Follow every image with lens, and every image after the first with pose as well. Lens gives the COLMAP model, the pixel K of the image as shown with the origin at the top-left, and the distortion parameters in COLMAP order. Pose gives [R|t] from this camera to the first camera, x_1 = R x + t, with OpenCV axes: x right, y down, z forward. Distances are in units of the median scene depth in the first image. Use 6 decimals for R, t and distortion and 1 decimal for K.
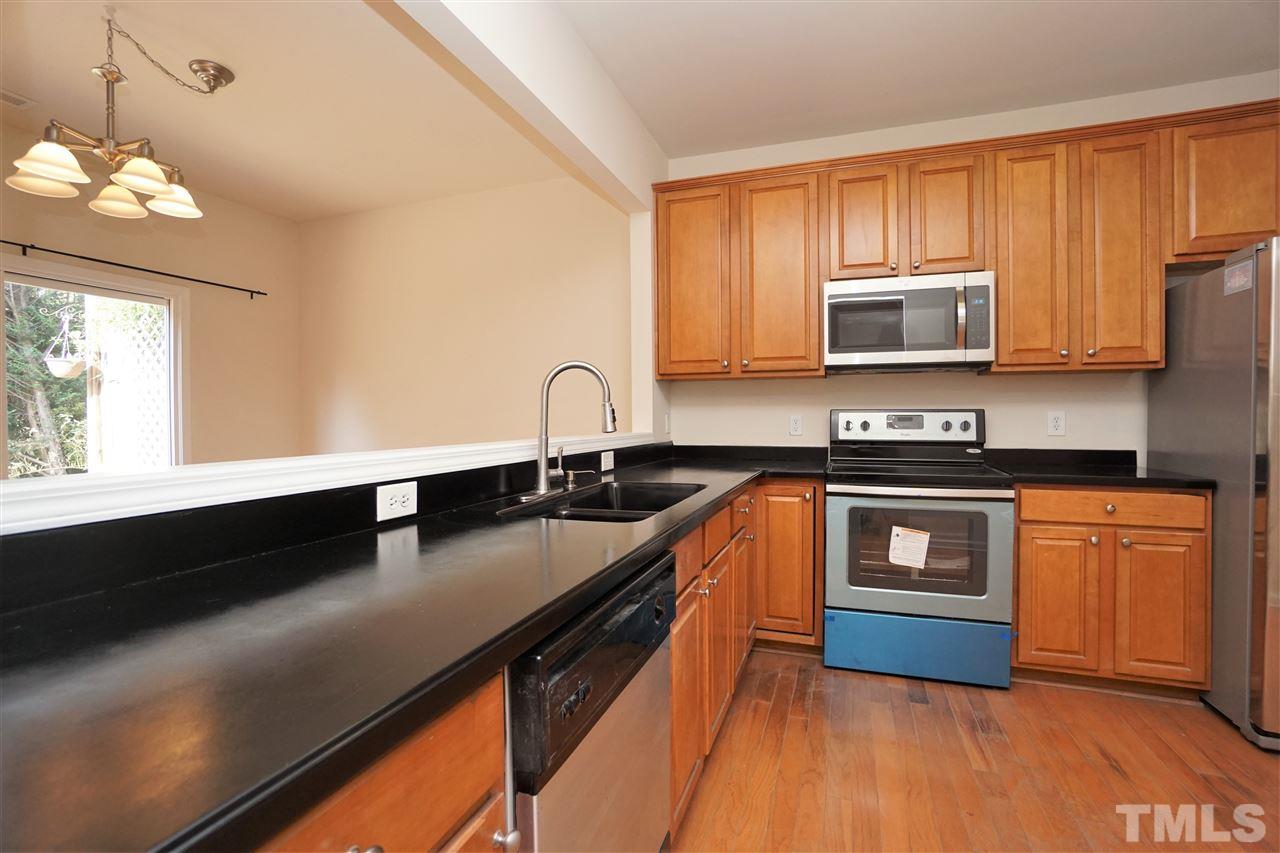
lens RADIAL K [[568.8, 0, 629.5], [0, 568.8, 423.7], [0, 0, 1]] dist [-0.048164, 0.013939]
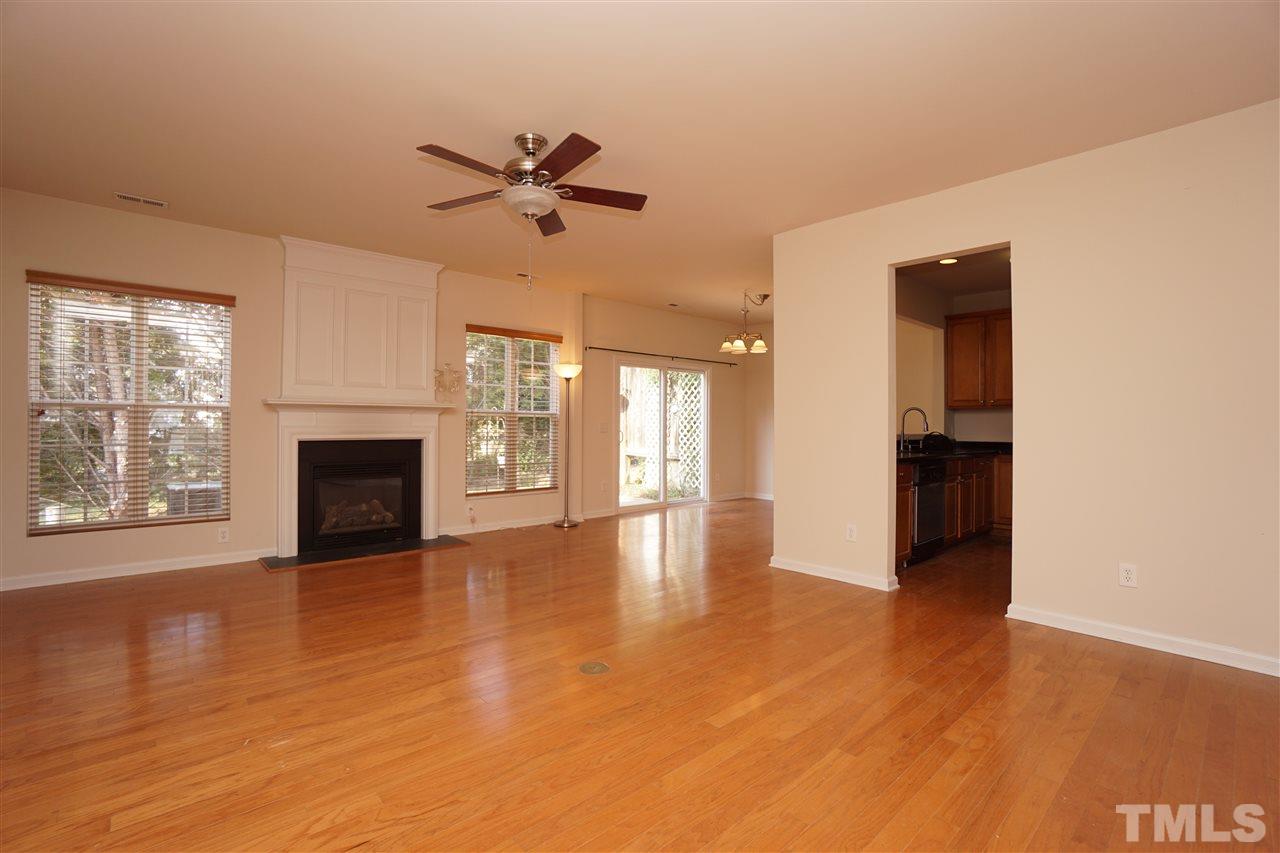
lens RADIAL K [[580.3, 0, 641.3], [0, 580.3, 425.5], [0, 0, 1]] dist [-0.057232, 0.020392]
pose [[0.882825, 0.010607, -0.469582, 0.055498], [-0.017762, 0.999784, -0.010810, 0.038869], [0.469366, 0.017885, 0.882823, -1.758416]]
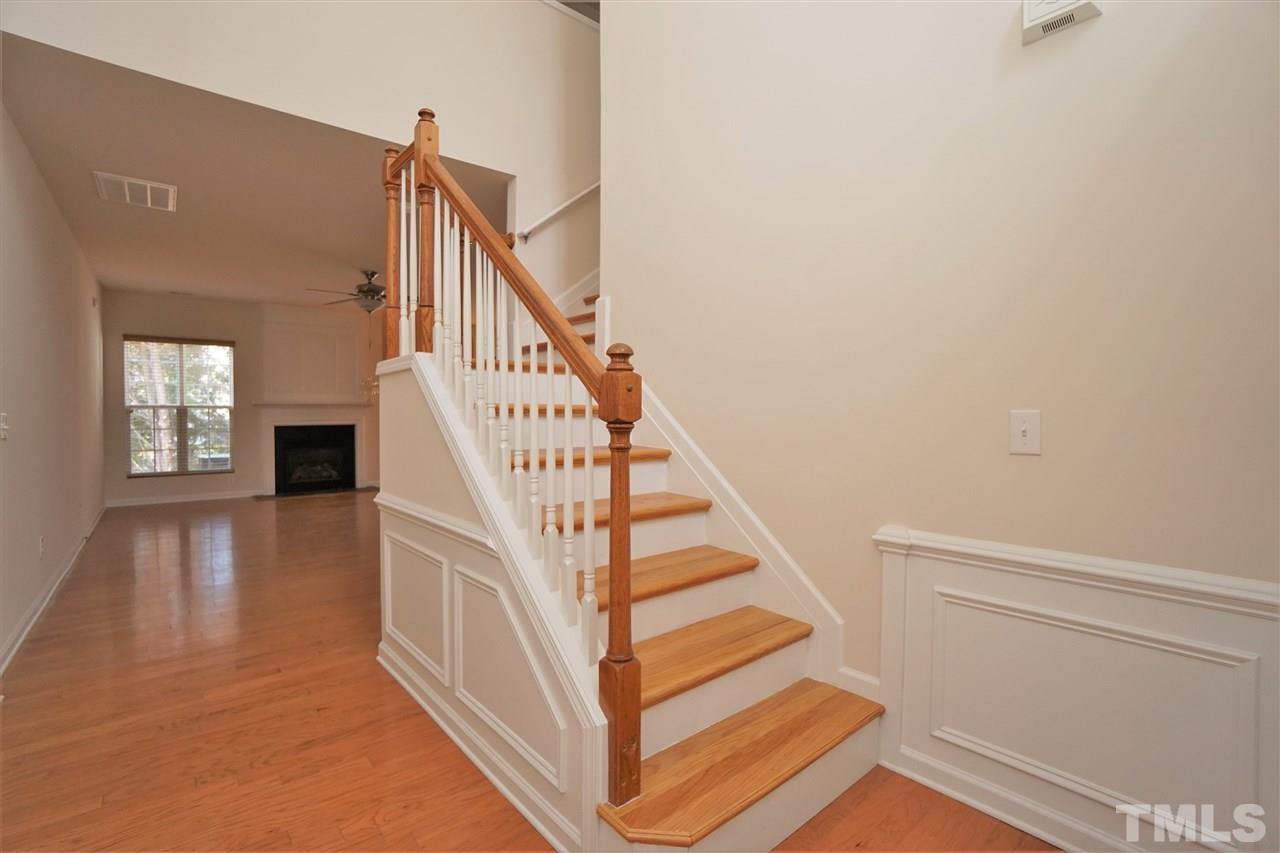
lens RADIAL K [[580.3, 0, 641.1], [0, 580.3, 428.8], [0, 0, 1]] dist [-0.057232, 0.020392]
pose [[0.867972, 0.010690, -0.496498, 1.581549], [-0.005106, 0.999908, 0.012603, 0.056228], [0.496587, -0.008404, 0.867946, -2.382058]]
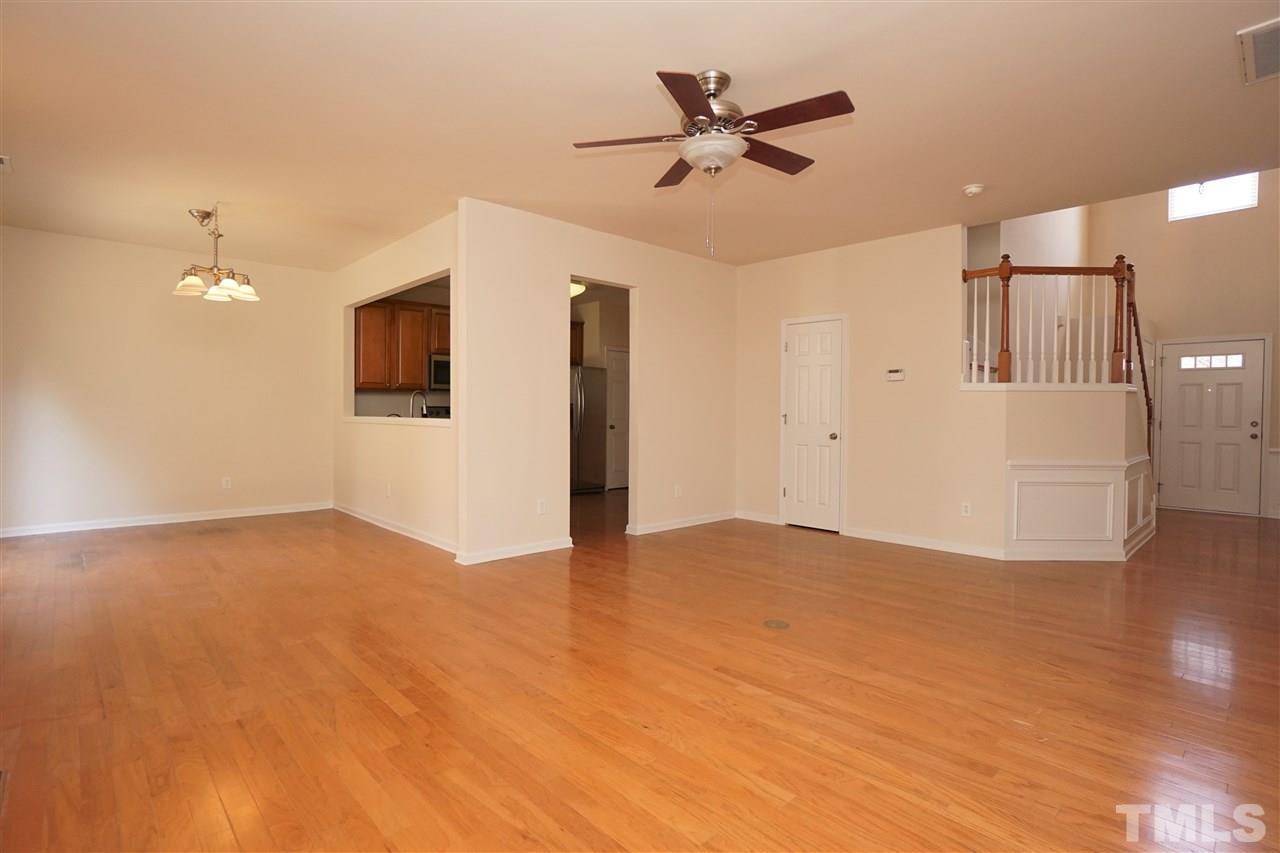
lens RADIAL K [[621.5, 0, 650.8], [0, 621.5, 426.0], [0, 0, 1]] dist [-0.001773, -0.000191]
pose [[0.441070, -0.017481, 0.897303, -1.879200], [0.008761, 0.999847, 0.015172, 0.029074], [-0.897430, 0.001170, 0.441155, -1.185393]]
